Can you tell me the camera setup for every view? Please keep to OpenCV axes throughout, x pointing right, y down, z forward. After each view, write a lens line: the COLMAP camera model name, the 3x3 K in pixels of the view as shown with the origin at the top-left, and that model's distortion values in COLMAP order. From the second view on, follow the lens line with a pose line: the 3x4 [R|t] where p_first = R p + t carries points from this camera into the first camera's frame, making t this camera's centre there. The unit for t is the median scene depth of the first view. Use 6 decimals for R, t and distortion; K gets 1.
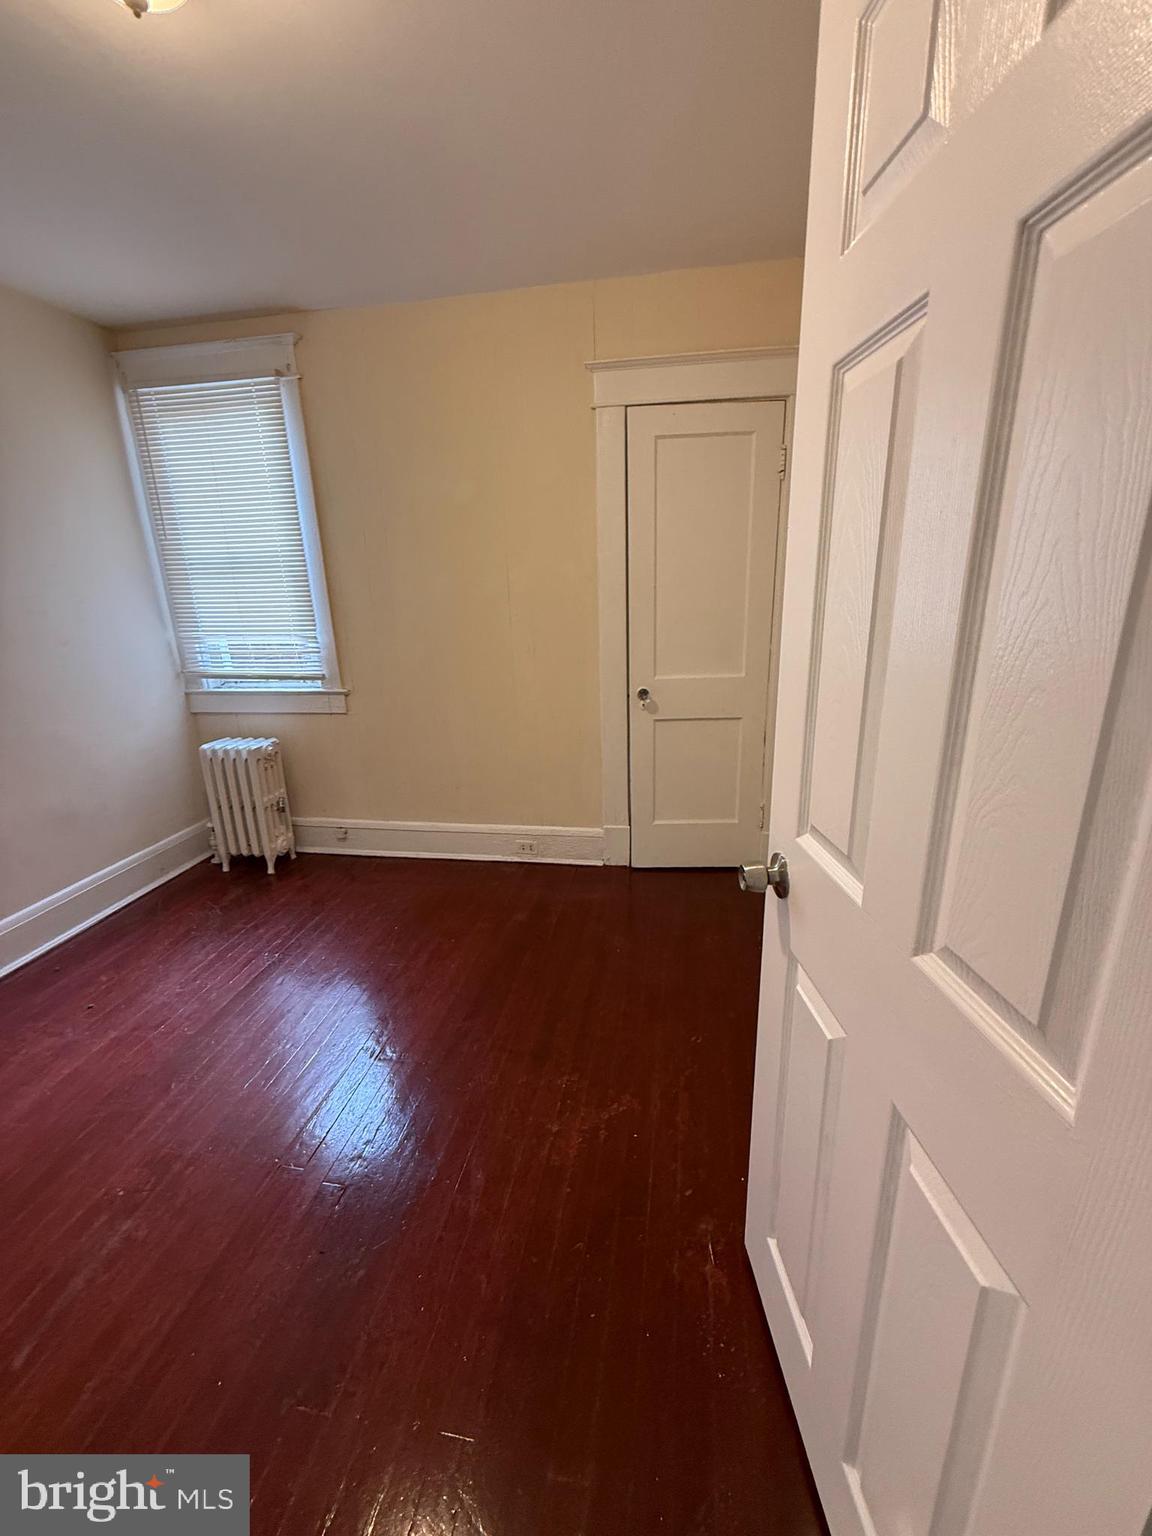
lens RADIAL K [[610.2, 0, 574.7], [0, 610.2, 763.9], [0, 0, 1]] dist [-0.000906, -0.000254]
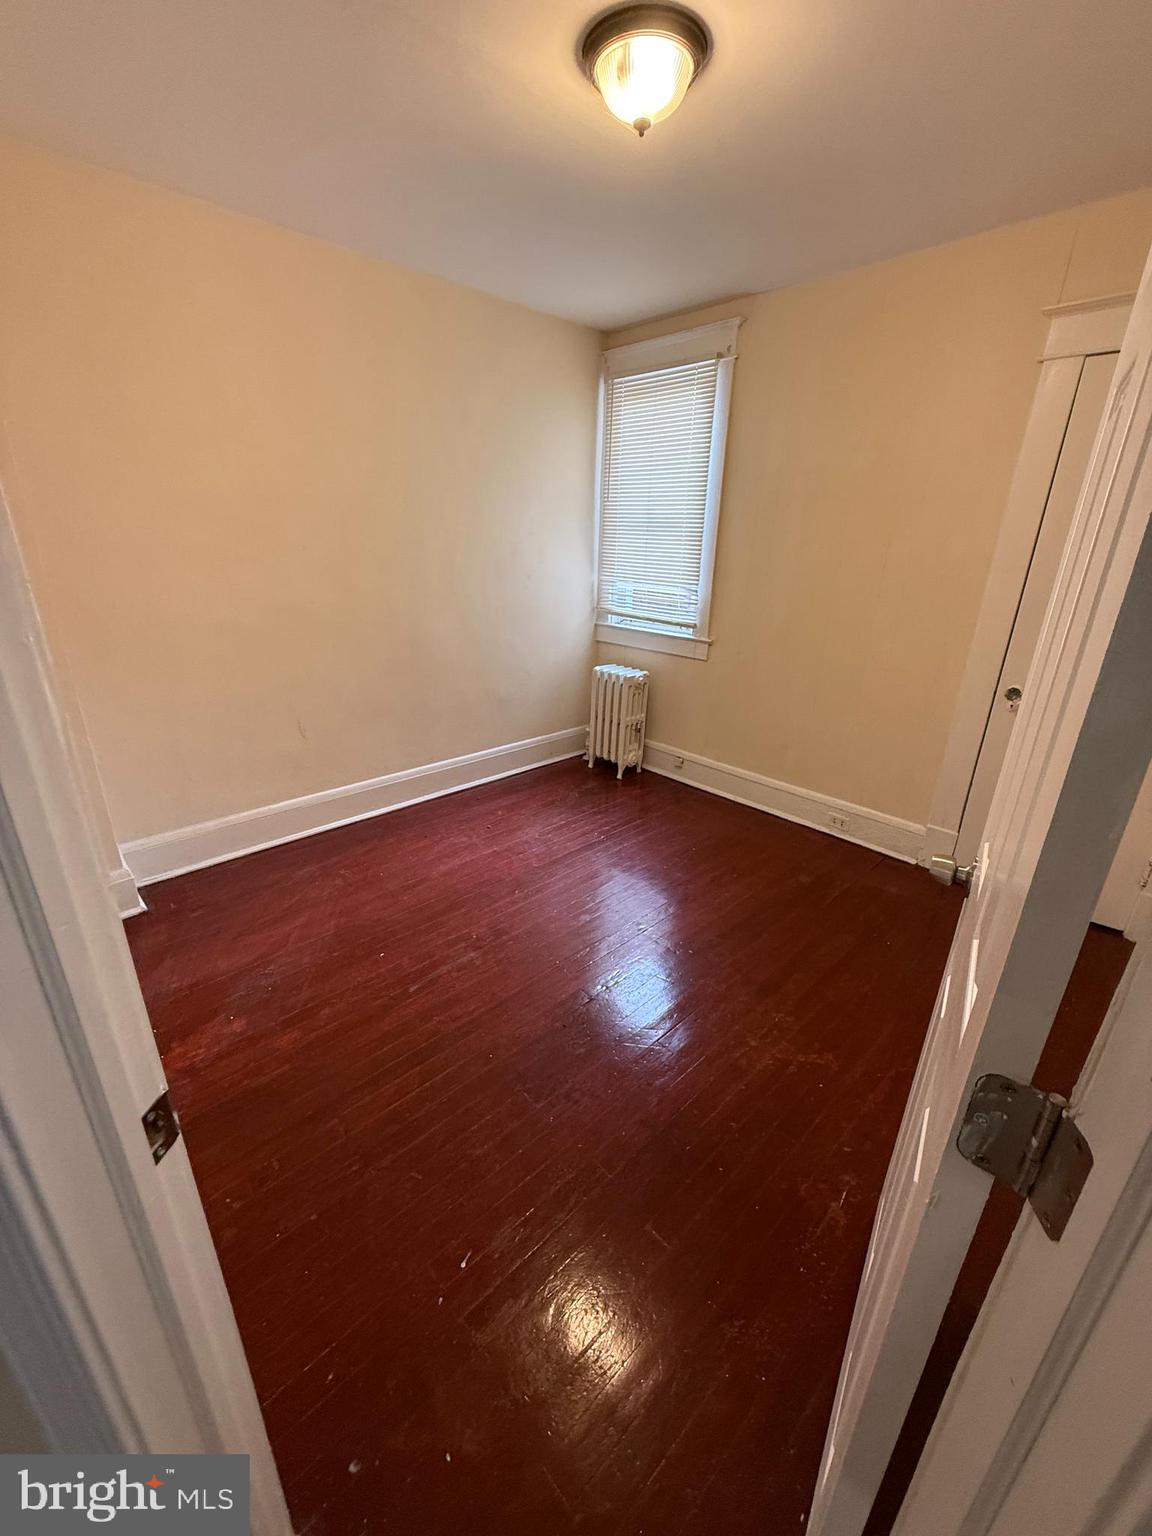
lens RADIAL K [[610.0, 0, 575.4], [0, 610.0, 762.6], [0, 0, 1]] dist [0.000455, -0.000524]
pose [[0.799424, 0.254448, -0.544222, 0.100189], [-0.215464, 0.967046, 0.135635, -0.000872], [0.560800, 0.008831, 0.827904, -0.078995]]
